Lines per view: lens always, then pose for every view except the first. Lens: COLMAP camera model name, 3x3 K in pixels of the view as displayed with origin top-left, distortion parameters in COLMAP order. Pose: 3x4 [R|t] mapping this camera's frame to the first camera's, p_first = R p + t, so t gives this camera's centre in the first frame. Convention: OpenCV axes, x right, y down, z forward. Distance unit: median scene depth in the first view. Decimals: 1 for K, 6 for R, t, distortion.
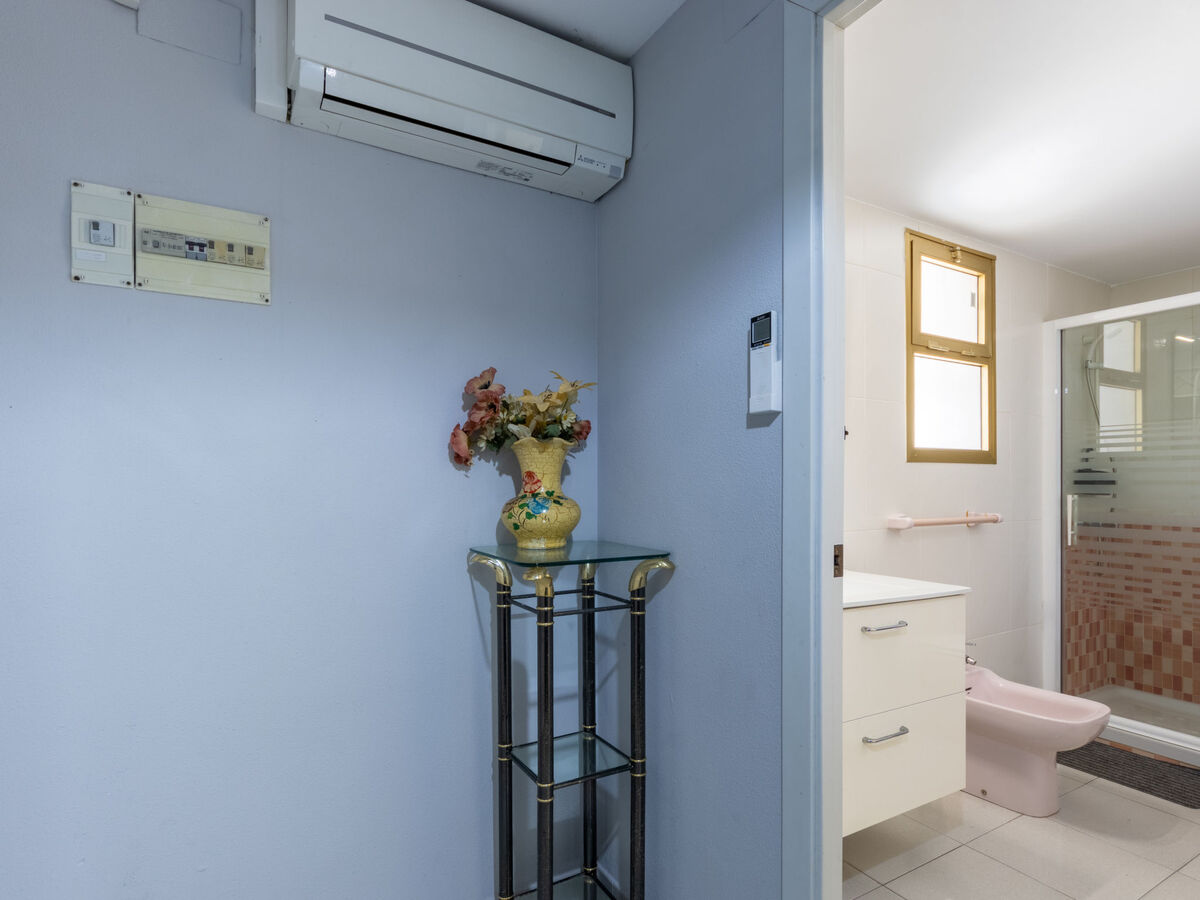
lens RADIAL K [[637.0, 0, 601.5], [0, 637.0, 481.2], [0, 0, 1]] dist [0.001471, -0.000301]
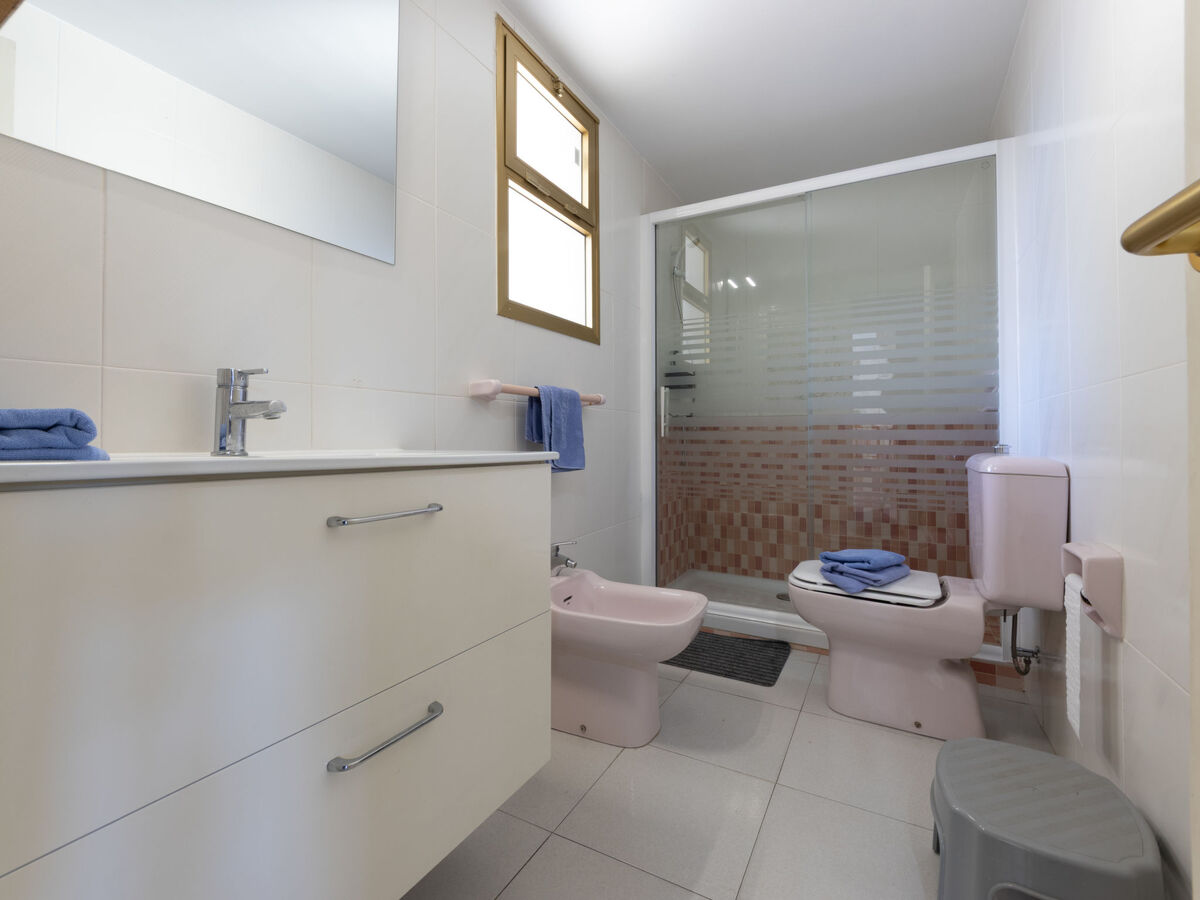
lens RADIAL K [[530.1, 0, 596.9], [0, 530.1, 424.1], [0, 0, 1]] dist [0.003554, -0.009736]
pose [[0.861564, 0.009199, 0.507566, 0.216193], [0.000987, 0.999804, -0.019796, 0.096914], [-0.507648, 0.017557, 0.861386, 0.326560]]
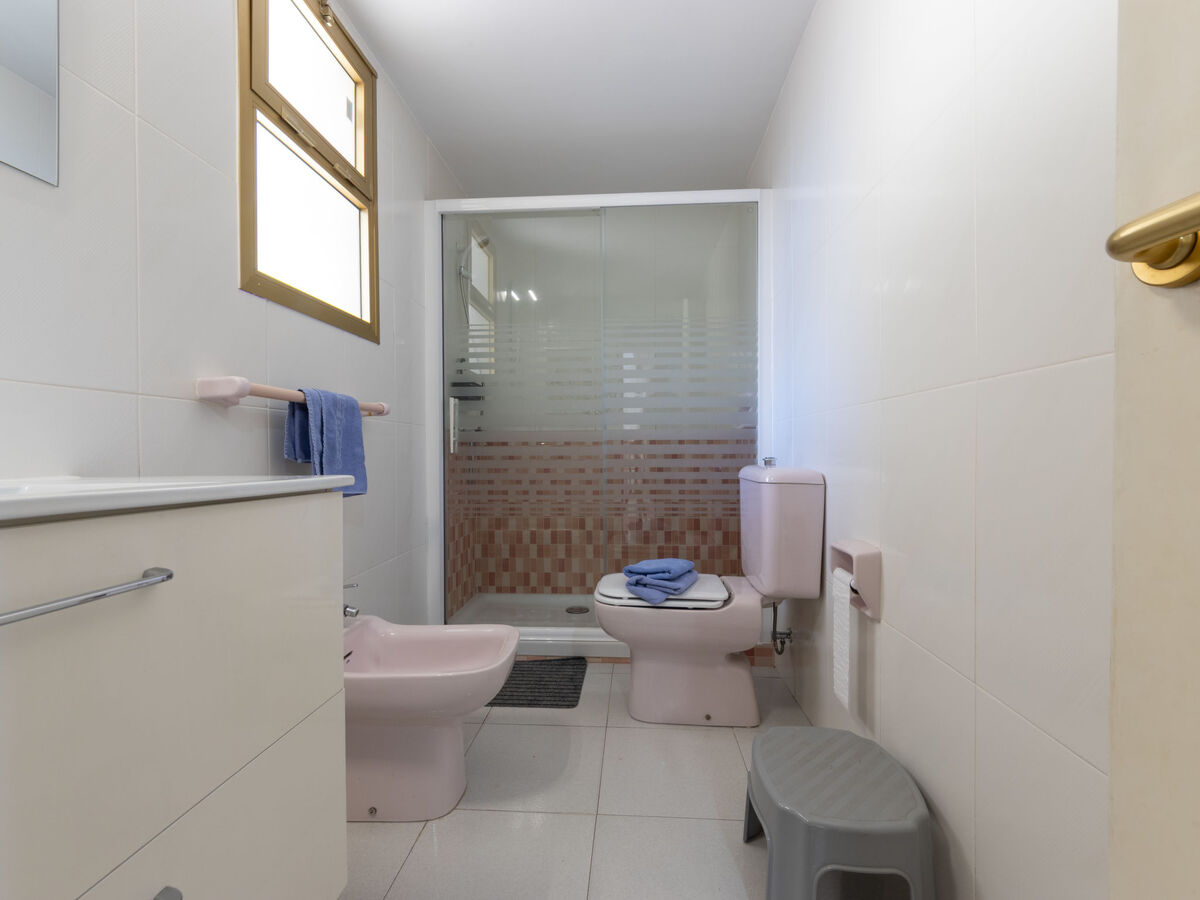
lens RADIAL K [[530.9, 0, 600.0], [0, 530.9, 450.0], [0, 0, 1]] dist [0.005025, -0.012881]
pose [[0.563441, -0.005960, 0.826135, 0.224986], [0.007318, 0.999971, 0.002223, 0.096153], [-0.826124, 0.004793, 0.563468, 0.394795]]
